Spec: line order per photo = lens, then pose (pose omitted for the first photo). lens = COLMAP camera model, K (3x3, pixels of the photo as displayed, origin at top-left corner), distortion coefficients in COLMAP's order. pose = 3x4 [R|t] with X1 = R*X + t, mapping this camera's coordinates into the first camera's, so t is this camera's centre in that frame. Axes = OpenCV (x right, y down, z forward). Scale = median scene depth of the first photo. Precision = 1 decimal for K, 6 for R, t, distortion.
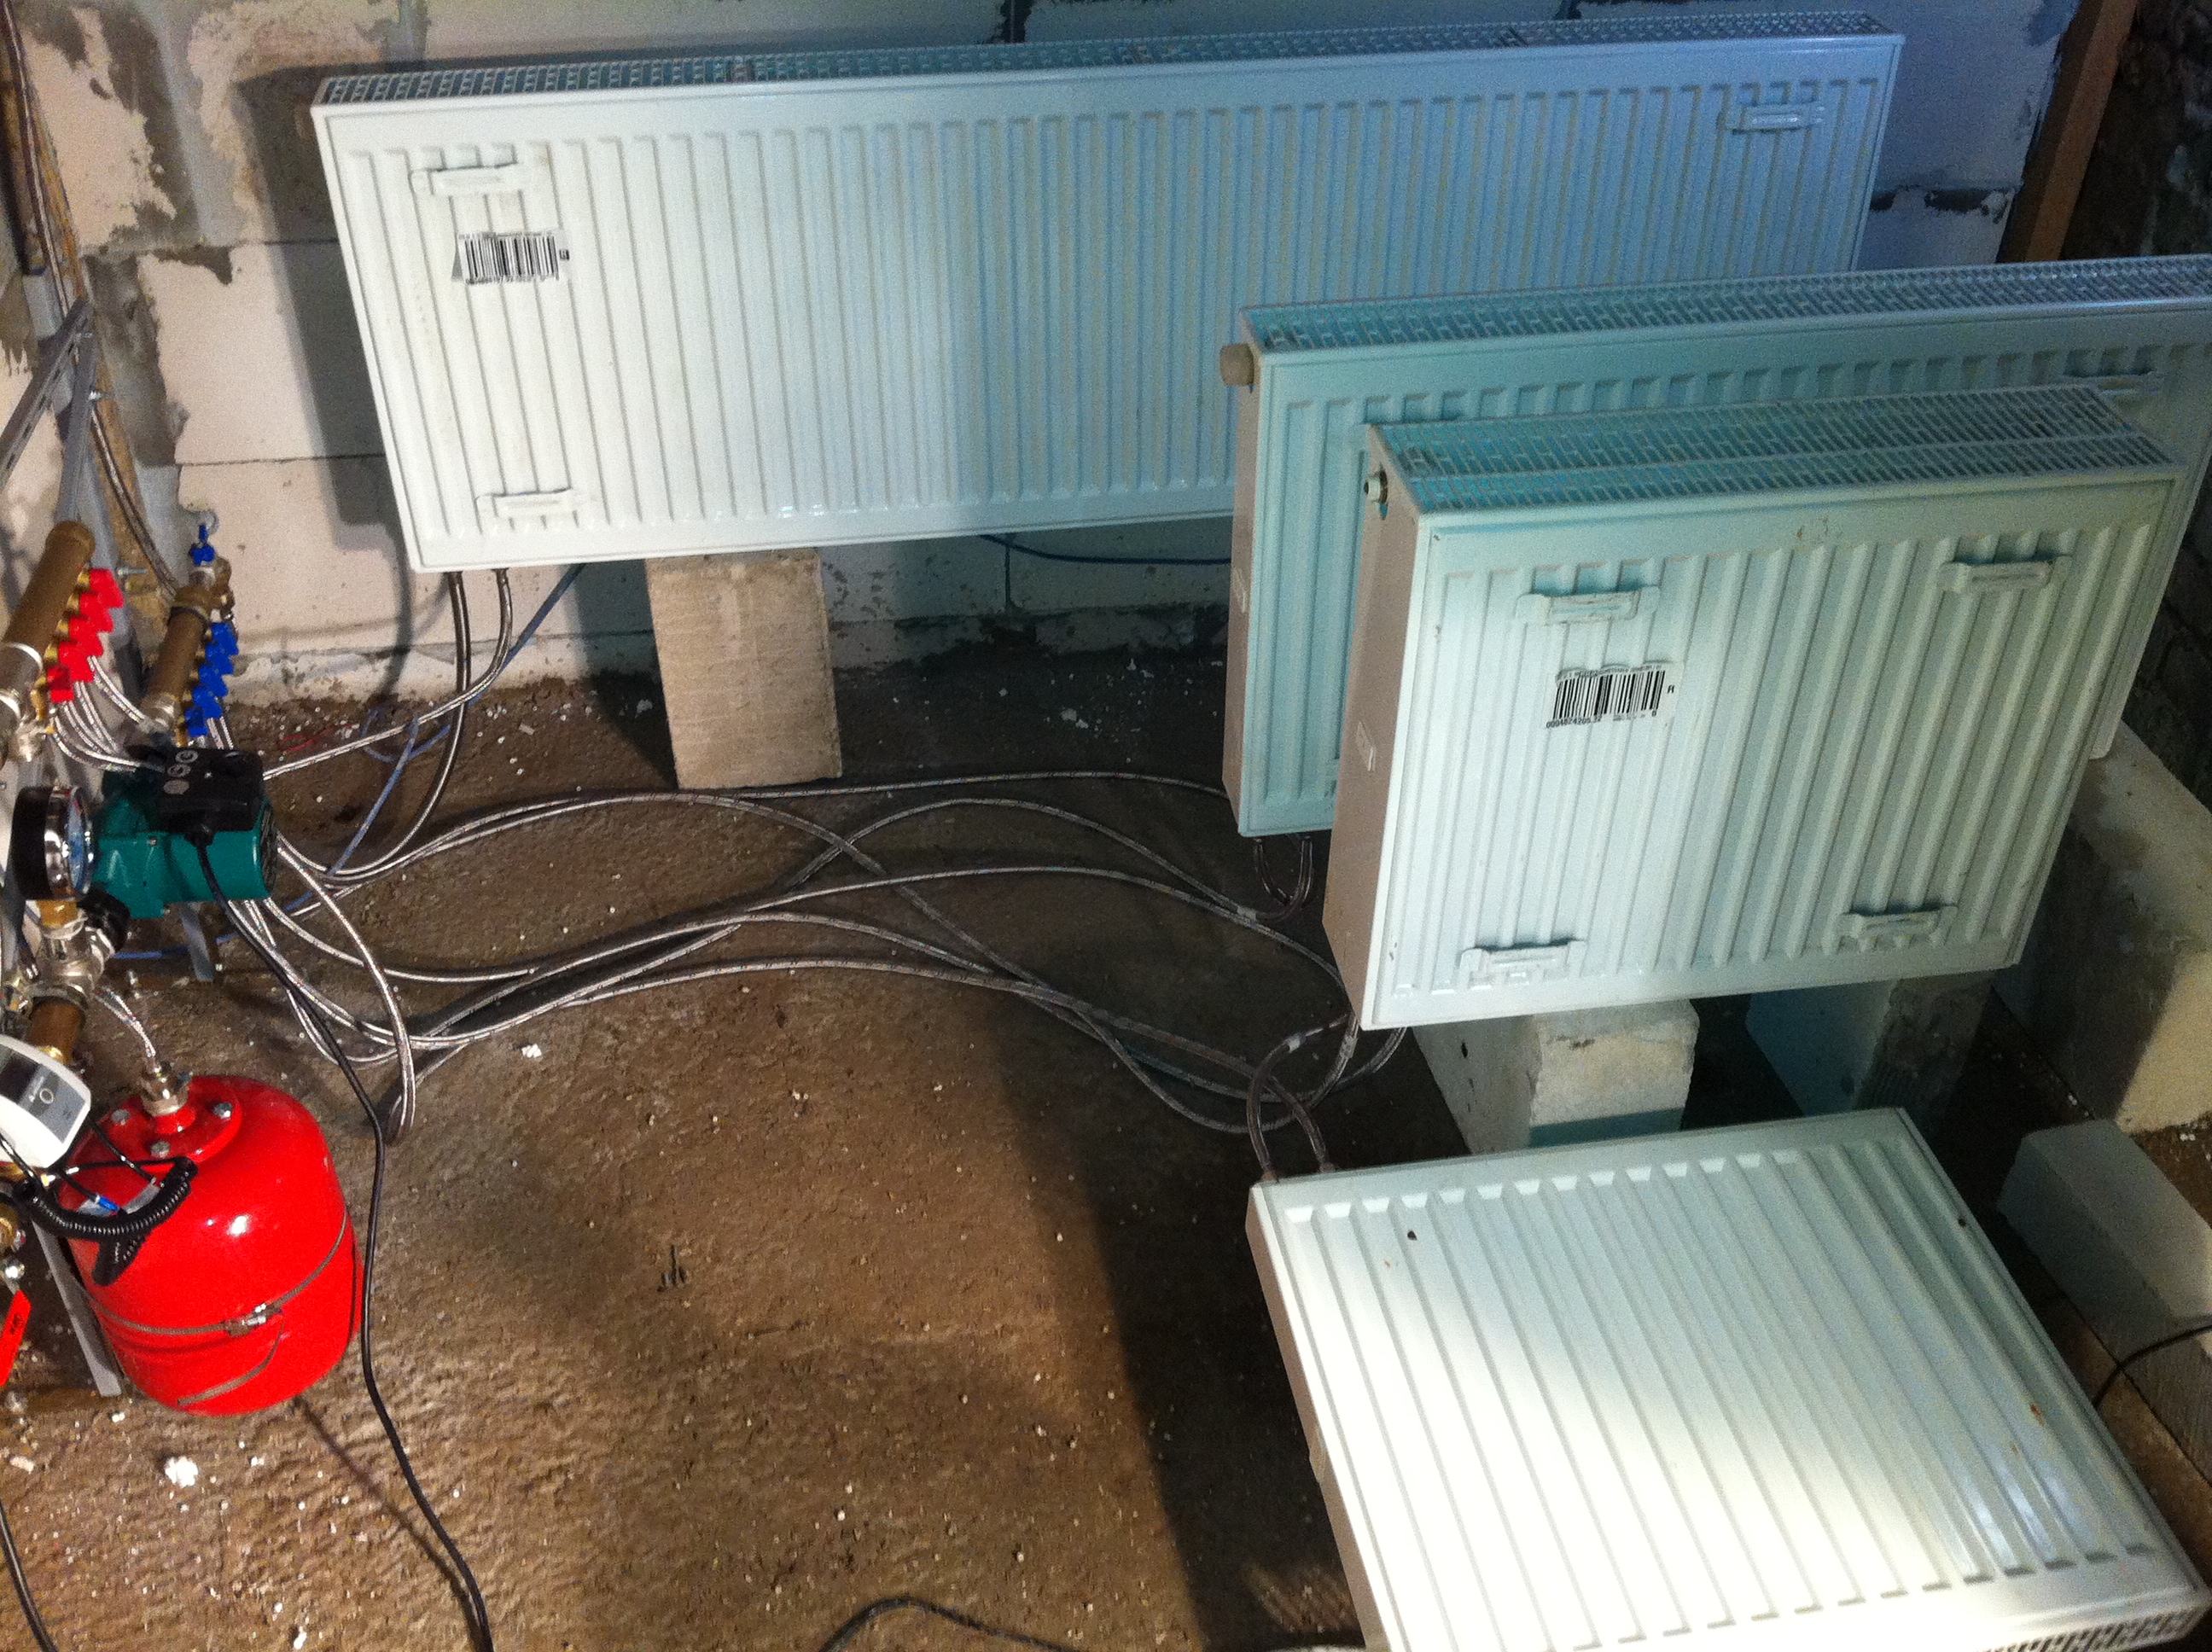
lens RADIAL K [[2164.8, 0, 1160.2], [0, 2164.8, 745.4], [0, 0, 1]] dist [-0.012575, -0.031621]
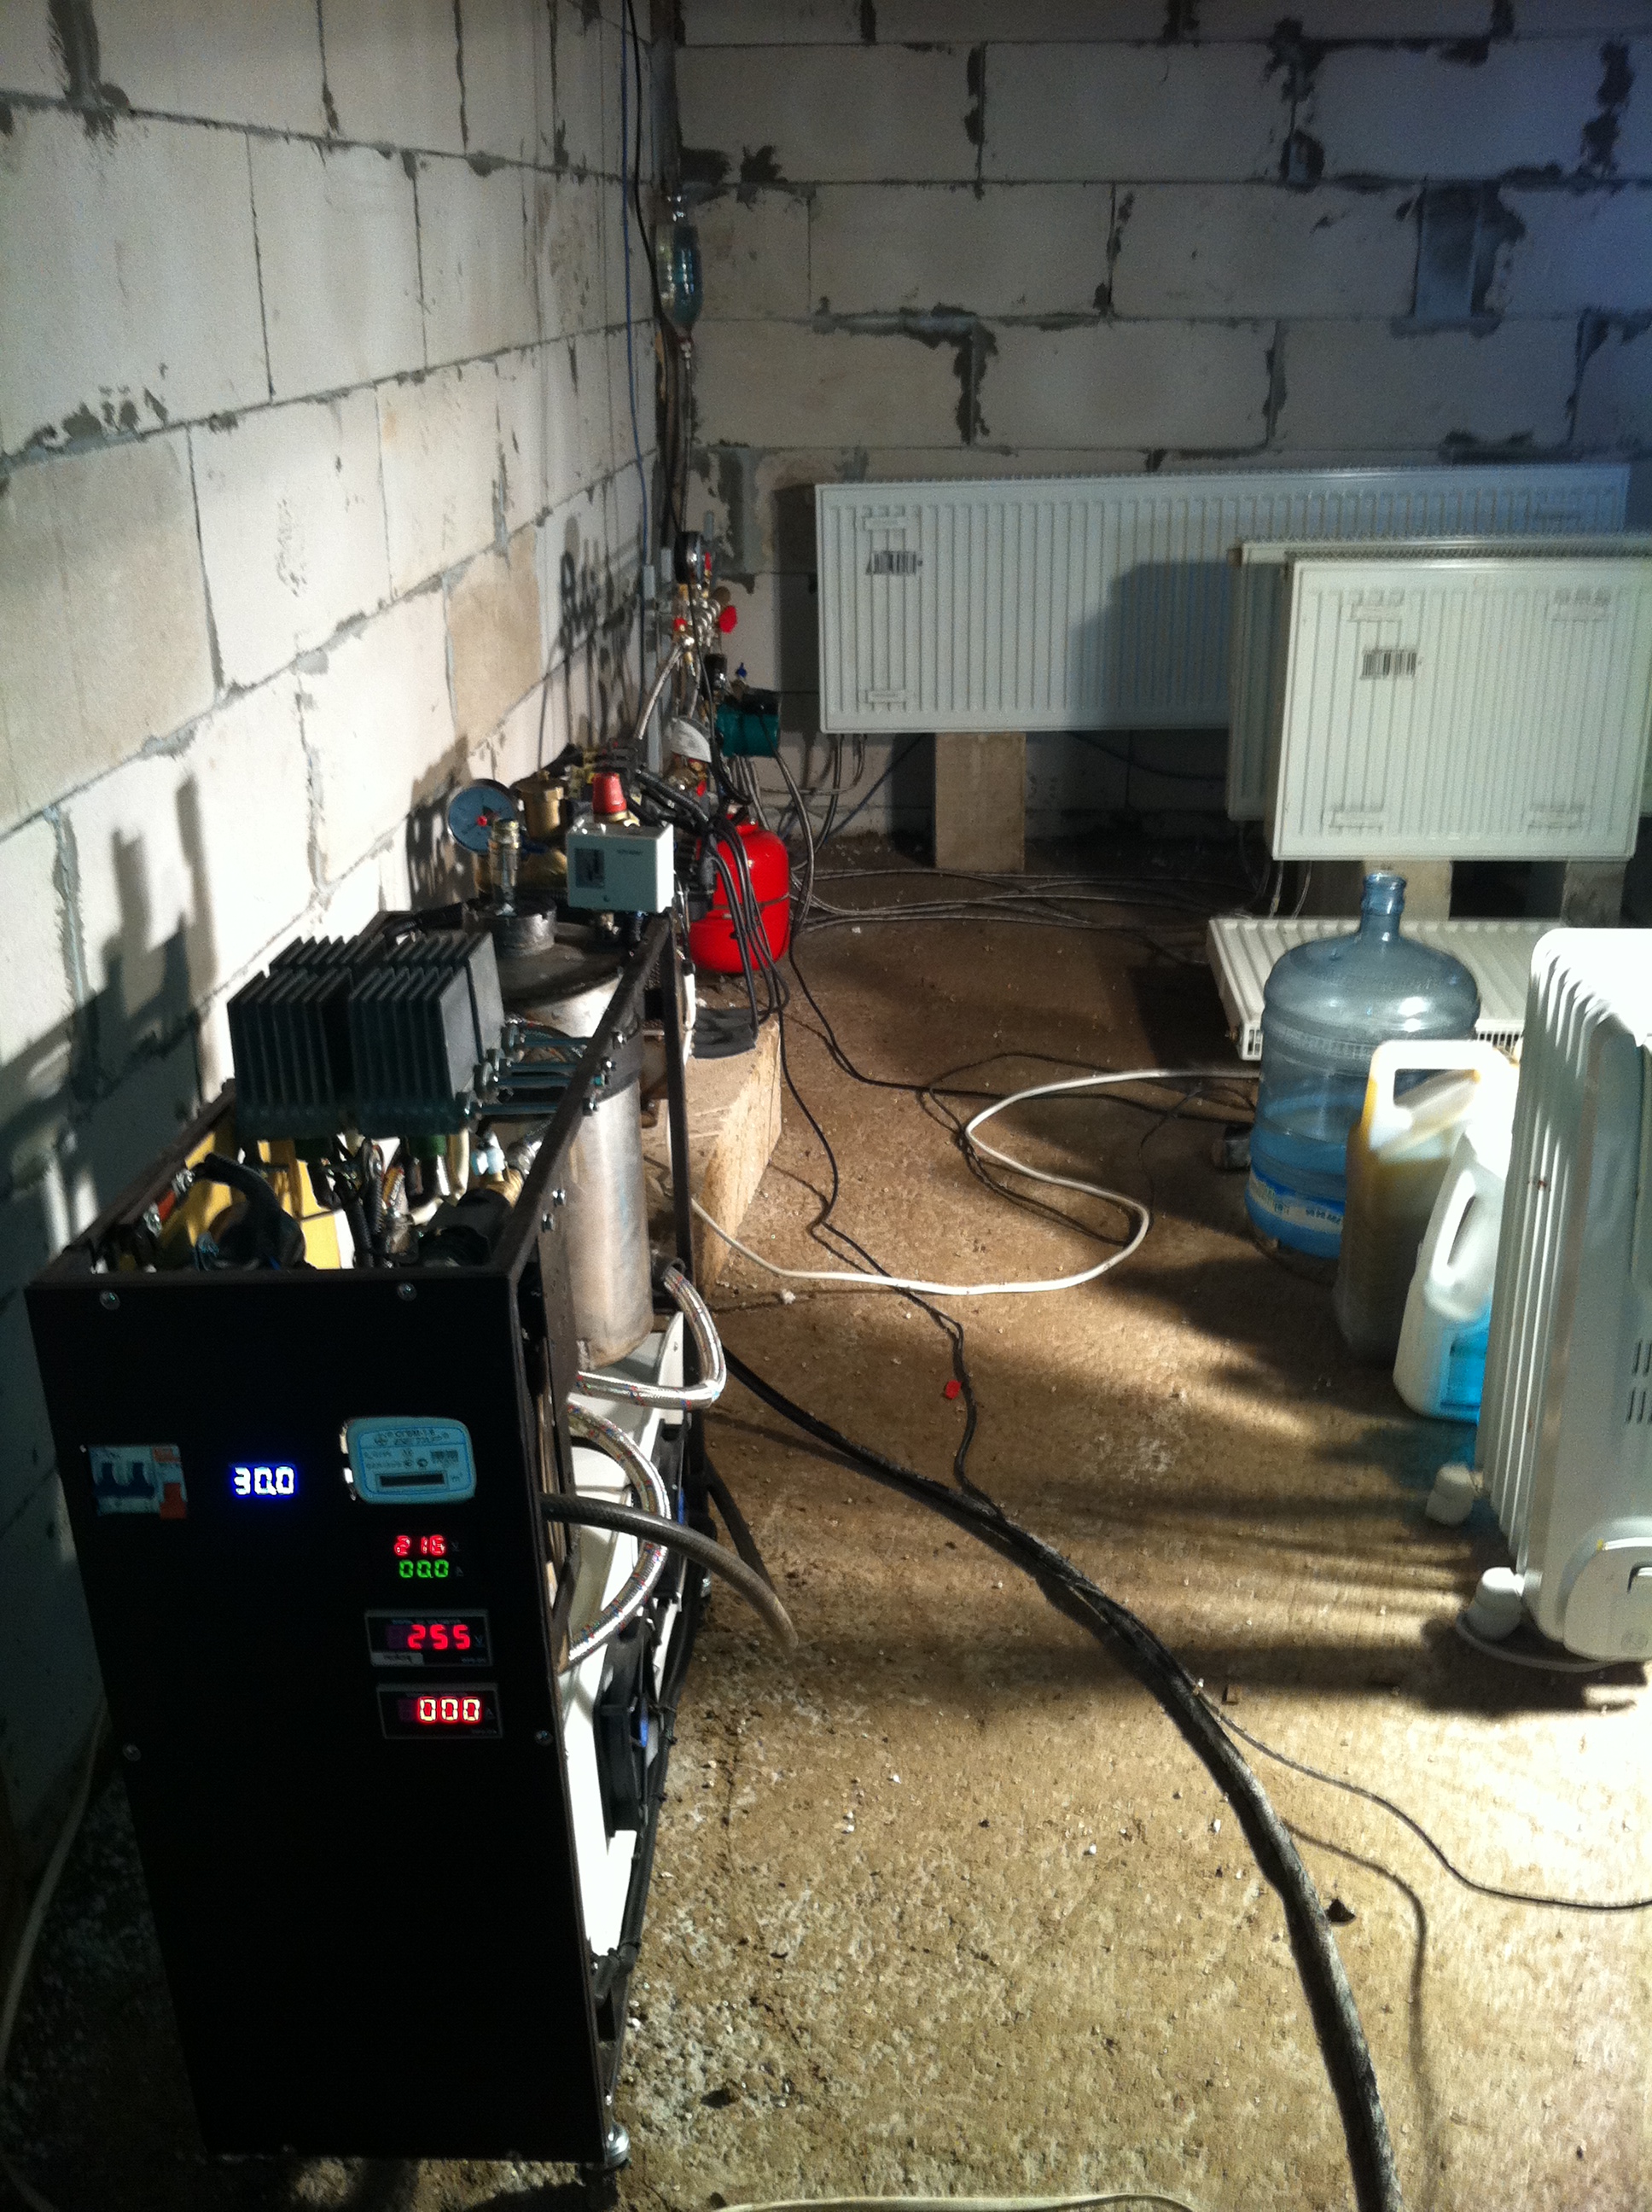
lens RADIAL K [[2105.5, 0, 769.8], [0, 2105.5, 1108.4], [0, 0, 1]] dist [0.004448, -0.100613]
pose [[0.961254, 0.070520, -0.266491, 0.156071], [-0.133582, 0.964800, -0.226531, 0.741887], [0.241135, 0.253352, 0.936839, -0.773798]]
